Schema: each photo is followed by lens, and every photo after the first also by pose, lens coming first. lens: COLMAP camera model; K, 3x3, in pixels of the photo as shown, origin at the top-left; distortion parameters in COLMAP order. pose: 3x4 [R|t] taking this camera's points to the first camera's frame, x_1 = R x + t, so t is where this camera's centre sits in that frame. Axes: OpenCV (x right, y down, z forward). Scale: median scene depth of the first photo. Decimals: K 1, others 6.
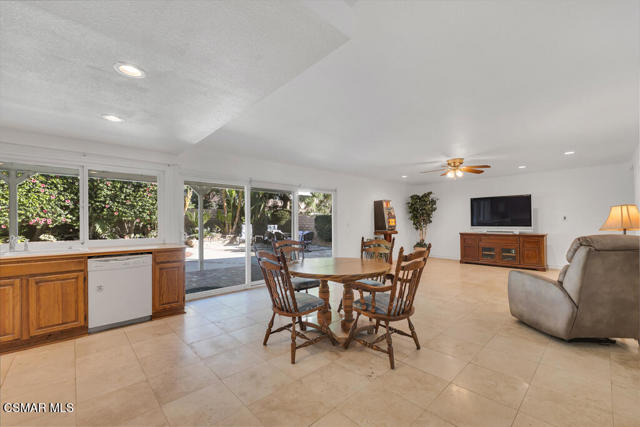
lens RADIAL K [[263.5, 0, 317.7], [0, 263.5, 220.0], [0, 0, 1]] dist [-0.001142, 0.000273]
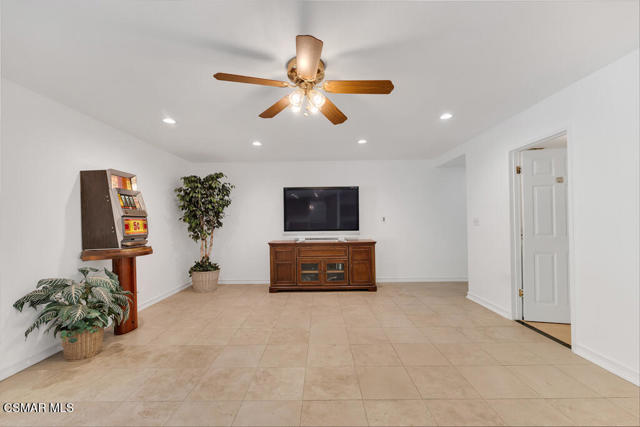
lens RADIAL K [[263.5, 0, 317.7], [0, 263.5, 220.0], [0, 0, 1]] dist [-0.001142, 0.000273]
pose [[0.689407, 0.004082, 0.724363, 0.181374], [0.002497, 0.999965, -0.008011, 0.001185], [-0.724370, 0.007331, 0.689373, 0.515338]]
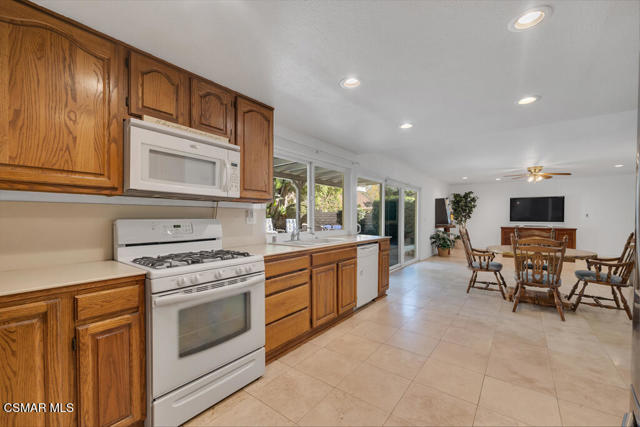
lens RADIAL K [[263.5, 0, 317.7], [0, 263.5, 220.0], [0, 0, 1]] dist [-0.001142, 0.000273]
pose [[0.986360, 0.008693, 0.164371, -0.485408], [-0.011973, 0.999748, 0.018972, 0.005079], [-0.164165, -0.020681, 0.986216, -0.035206]]
